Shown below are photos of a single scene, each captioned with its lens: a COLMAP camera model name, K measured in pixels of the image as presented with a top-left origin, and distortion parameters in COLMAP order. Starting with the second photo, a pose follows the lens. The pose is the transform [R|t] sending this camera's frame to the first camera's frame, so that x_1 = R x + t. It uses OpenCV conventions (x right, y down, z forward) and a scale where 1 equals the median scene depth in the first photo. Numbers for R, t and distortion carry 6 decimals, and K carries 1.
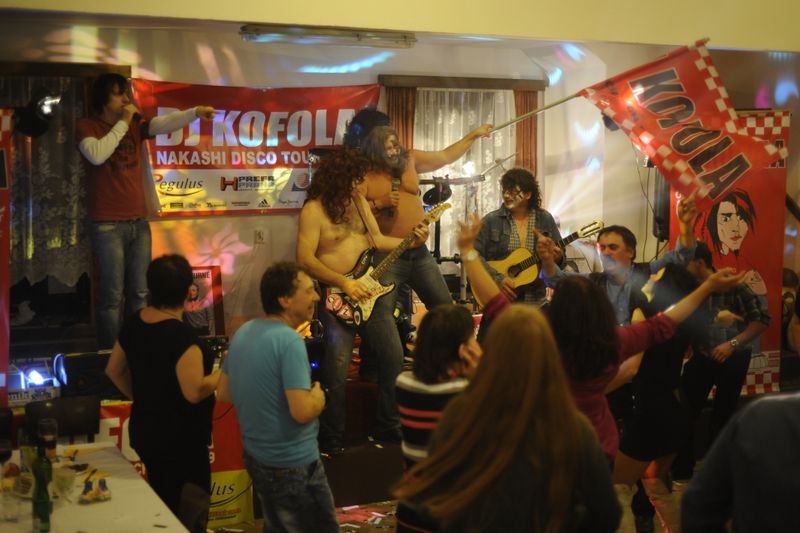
lens RADIAL K [[1174.9, 0, 398.3], [0, 1174.9, 263.5], [0, 0, 1]] dist [-0.016754, 0.057149]
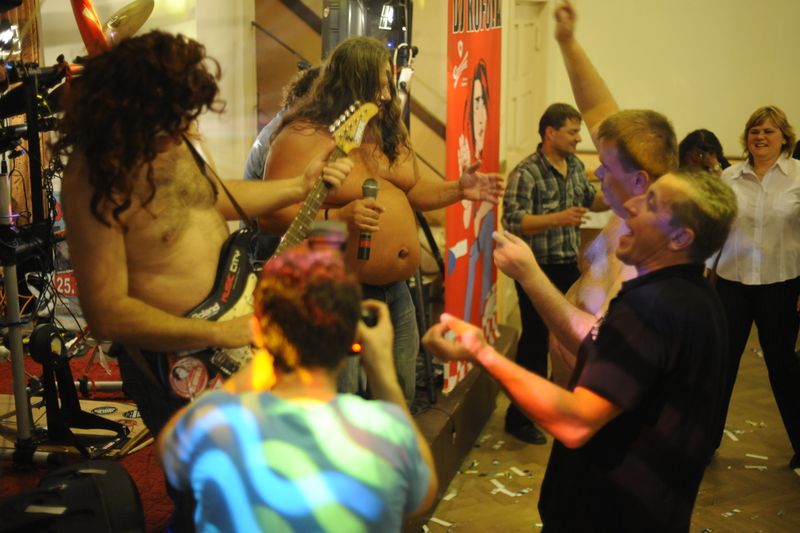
lens RADIAL K [[1168.0, 0, 399.3], [0, 1168.0, 268.8], [0, 0, 1]] dist [-0.030063, 0.060283]
pose [[0.642126, -0.171693, 0.747125, -0.250898], [0.080474, 0.984309, 0.157035, -0.051336], [-0.762363, -0.040713, 0.645867, 0.559619]]
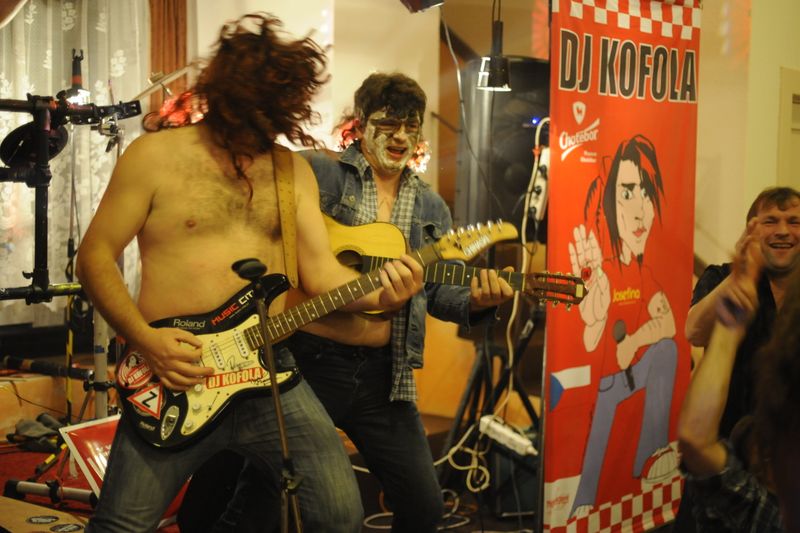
lens RADIAL K [[1144.3, 0, 399.9], [0, 1144.3, 263.6], [0, 0, 1]] dist [0.012020, -0.055814]
pose [[0.902864, -0.023824, 0.429266, -0.026027], [0.037507, 0.999021, -0.023443, 0.000320], [-0.428287, 0.037266, 0.902874, 0.553514]]
